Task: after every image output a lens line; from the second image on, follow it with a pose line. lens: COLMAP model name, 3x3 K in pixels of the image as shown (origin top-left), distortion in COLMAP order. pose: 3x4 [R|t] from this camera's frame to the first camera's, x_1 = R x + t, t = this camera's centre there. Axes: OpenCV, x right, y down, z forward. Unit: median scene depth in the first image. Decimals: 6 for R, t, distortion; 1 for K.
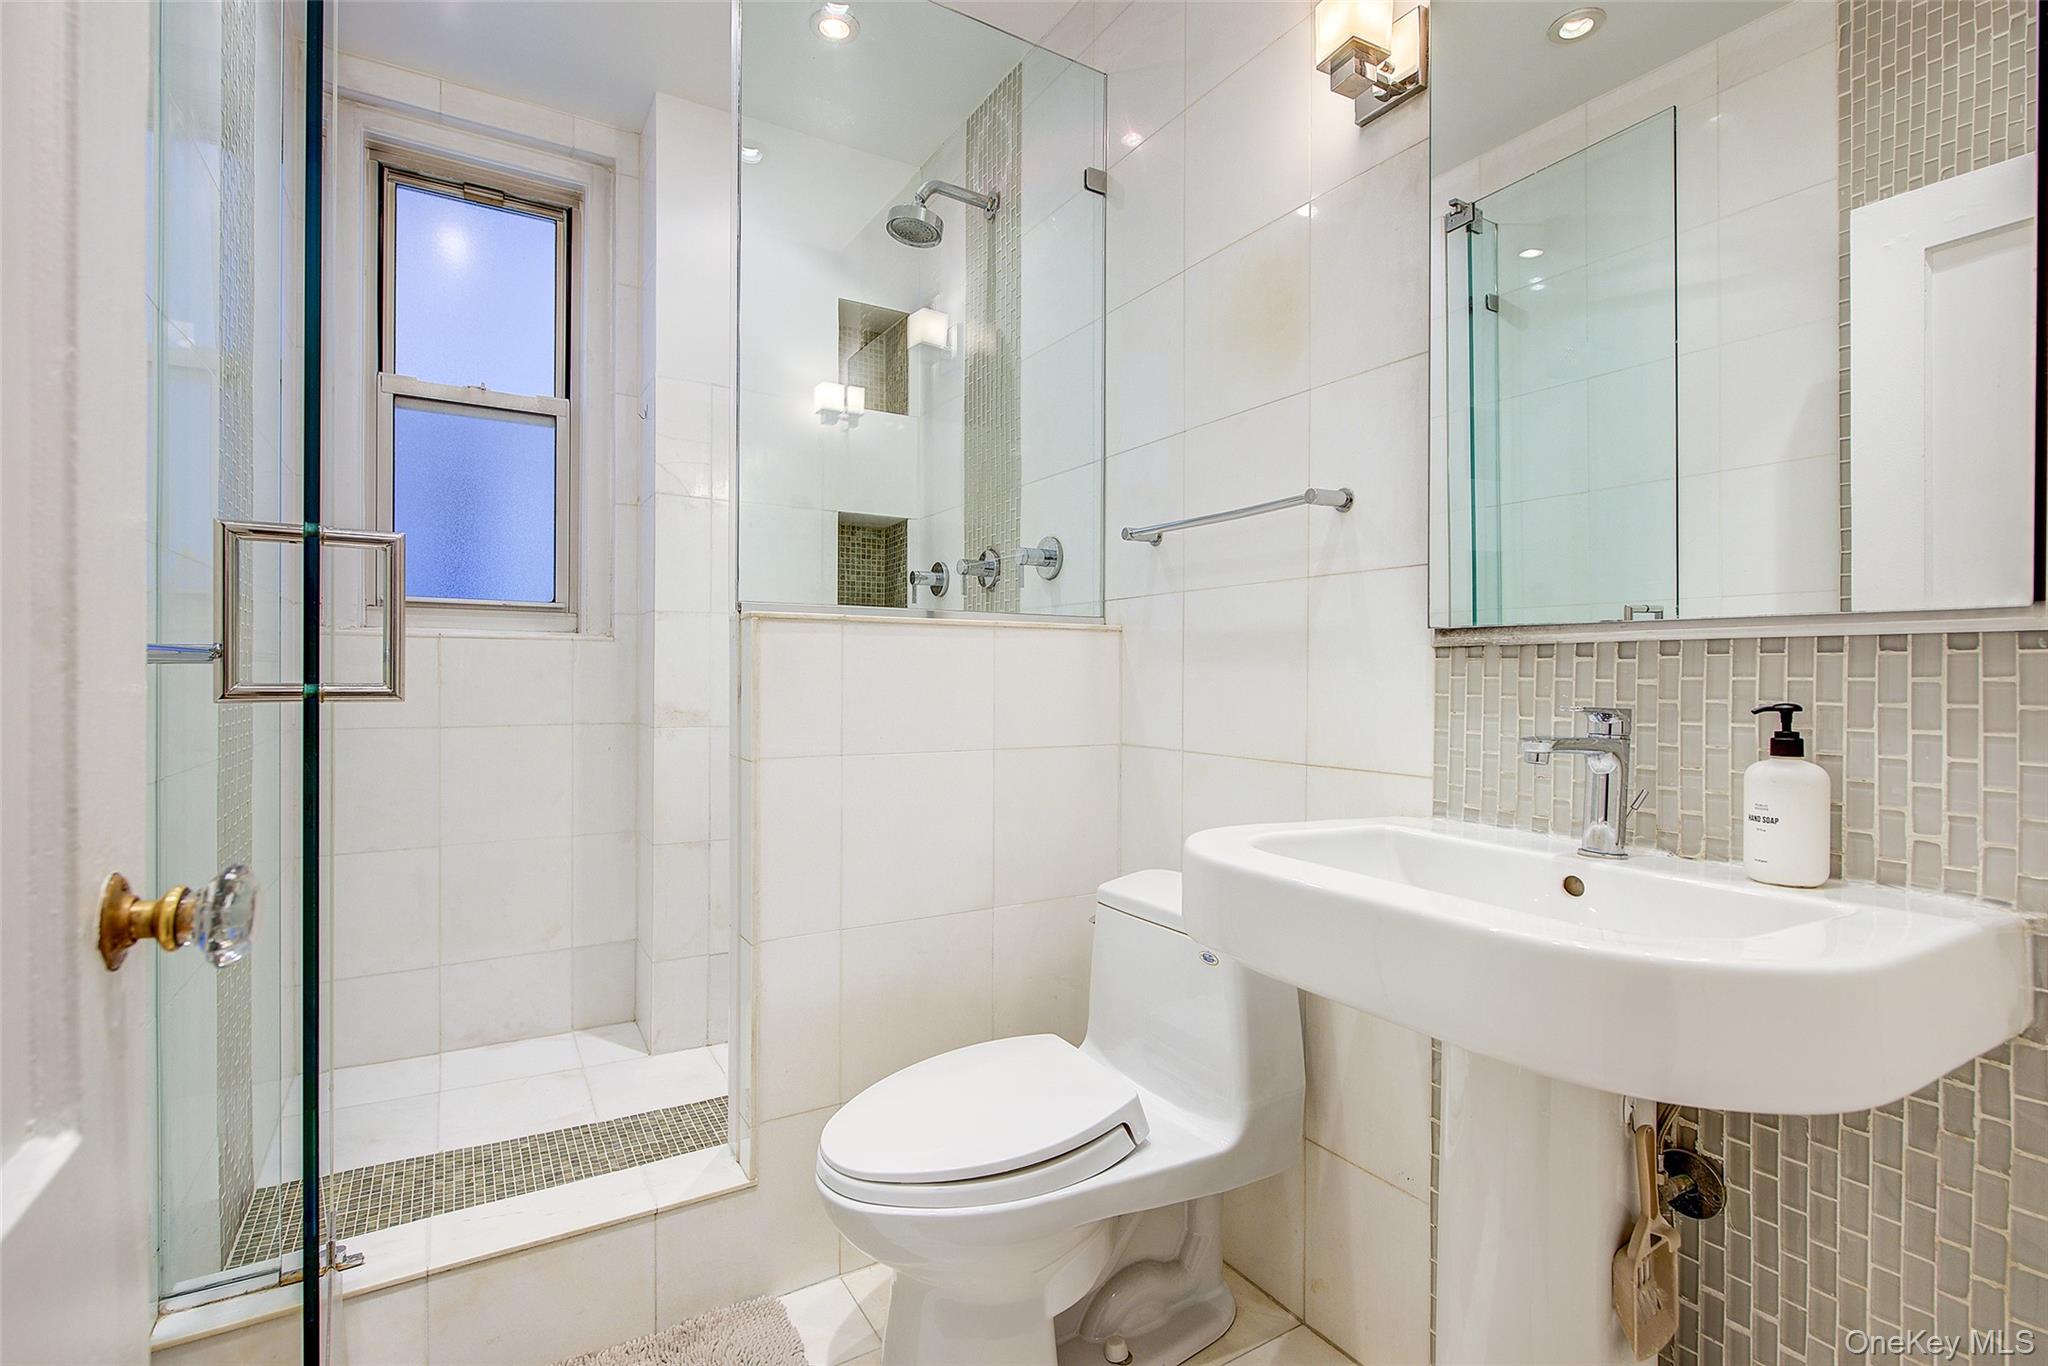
lens RADIAL K [[959.3, 0, 1025.1], [0, 959.3, 680.5], [0, 0, 1]] dist [-0.001429, -0.000166]
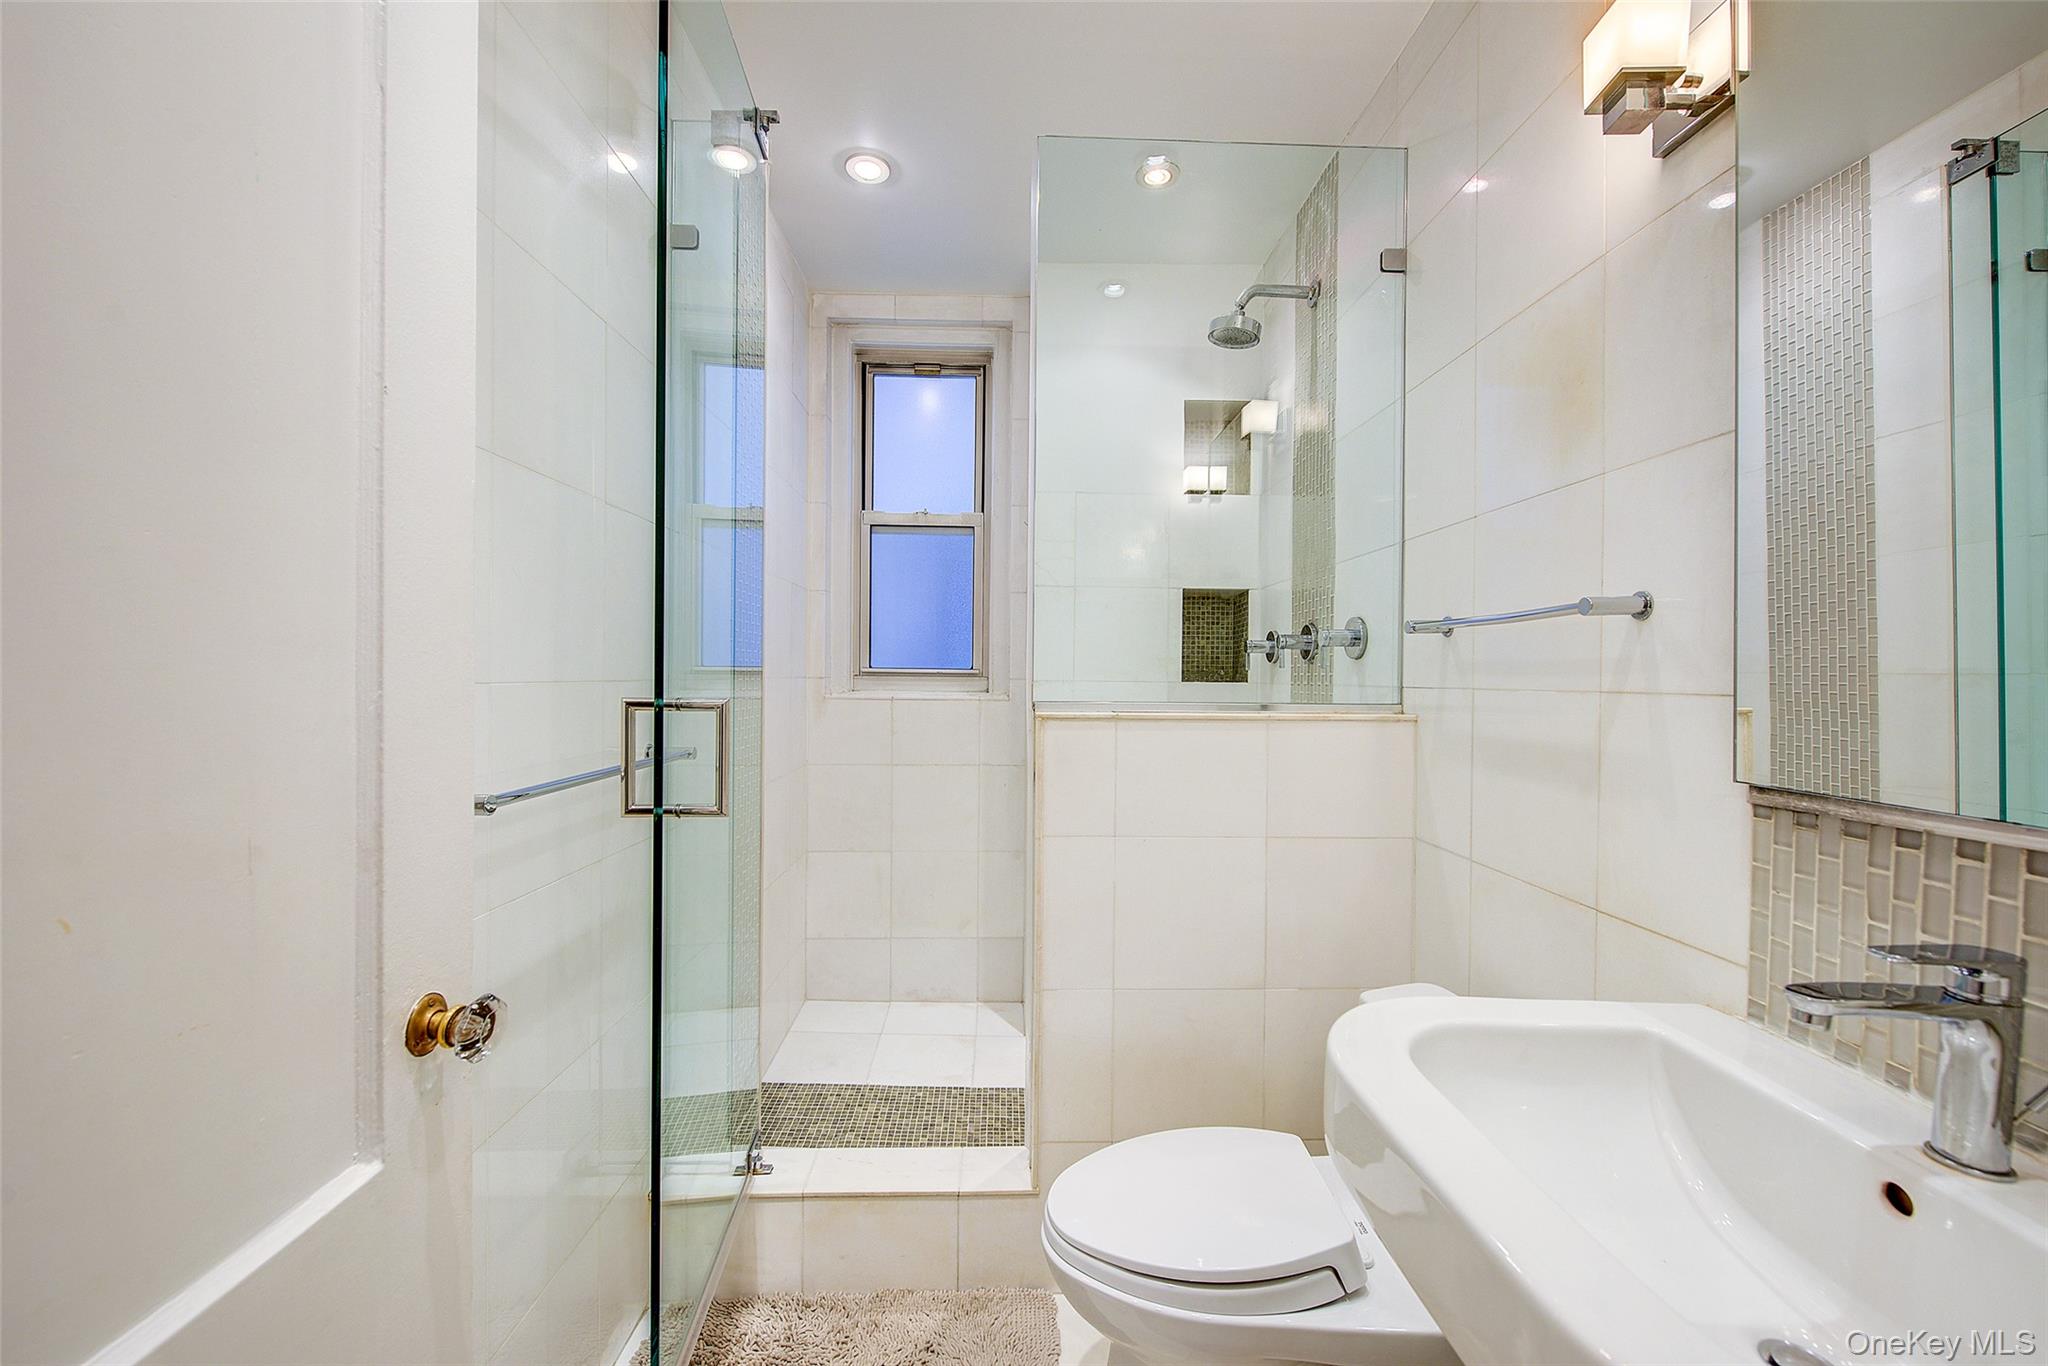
lens RADIAL K [[823.9, 0, 1014.6], [0, 823.9, 678.6], [0, 0, 1]] dist [-0.001511, -0.001949]
pose [[0.864987, 0.003281, -0.501784, 0.202304], [-0.004398, 0.999990, -0.001042, -0.111541], [0.501776, 0.003108, 0.864992, 0.094478]]
